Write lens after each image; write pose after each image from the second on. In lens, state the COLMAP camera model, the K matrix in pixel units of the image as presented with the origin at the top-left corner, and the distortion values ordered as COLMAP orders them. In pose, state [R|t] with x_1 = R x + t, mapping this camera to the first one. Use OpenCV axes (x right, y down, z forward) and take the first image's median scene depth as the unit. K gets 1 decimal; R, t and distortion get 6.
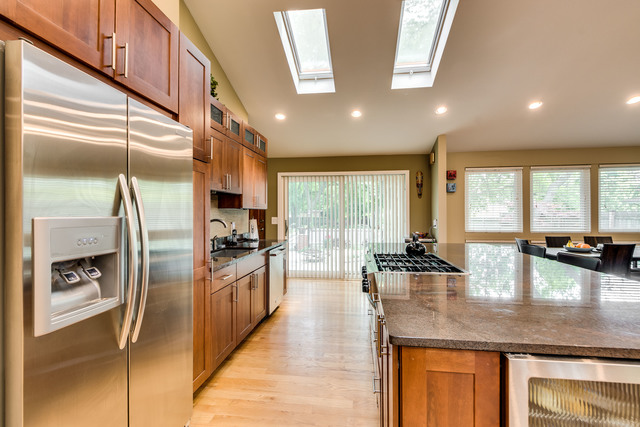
lens RADIAL K [[283.9, 0, 322.4], [0, 283.9, 214.0], [0, 0, 1]] dist [0.002937, -0.003674]
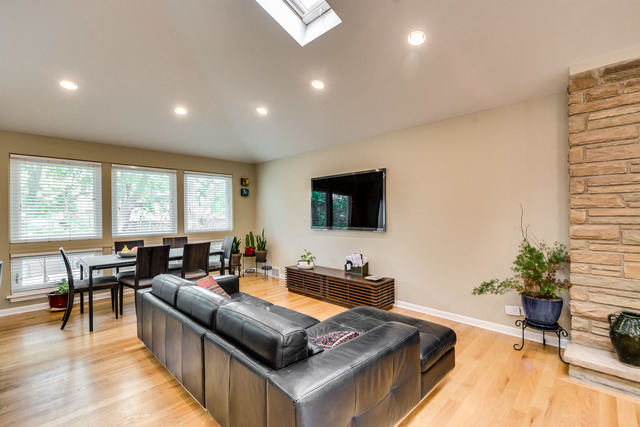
lens RADIAL K [[283.9, 0, 320.5], [0, 283.9, 214.2], [0, 0, 1]] dist [0.002937, -0.003674]
pose [[0.596363, -0.002660, 0.802711, 0.419818], [0.009696, 0.999945, -0.003890, 0.001152], [-0.802656, 0.010103, 0.596356, -0.058349]]
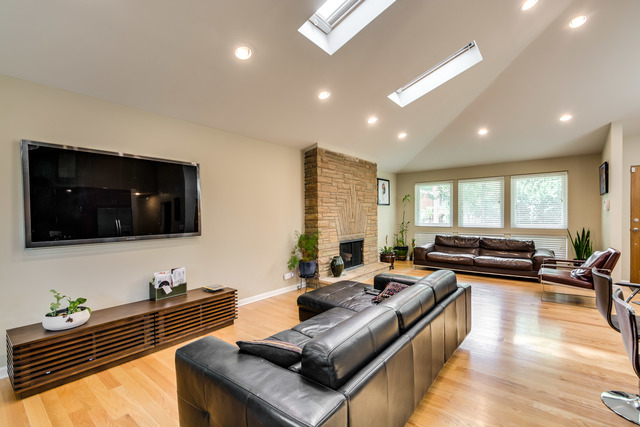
lens RADIAL K [[283.9, 0, 324.5], [0, 283.9, 218.6], [0, 0, 1]] dist [0.002937, -0.003674]
pose [[-0.860483, 0.004144, 0.509463, 0.548103], [0.013505, 0.999801, 0.014678, -0.000285], [-0.509301, 0.019511, -0.860367, 0.730936]]
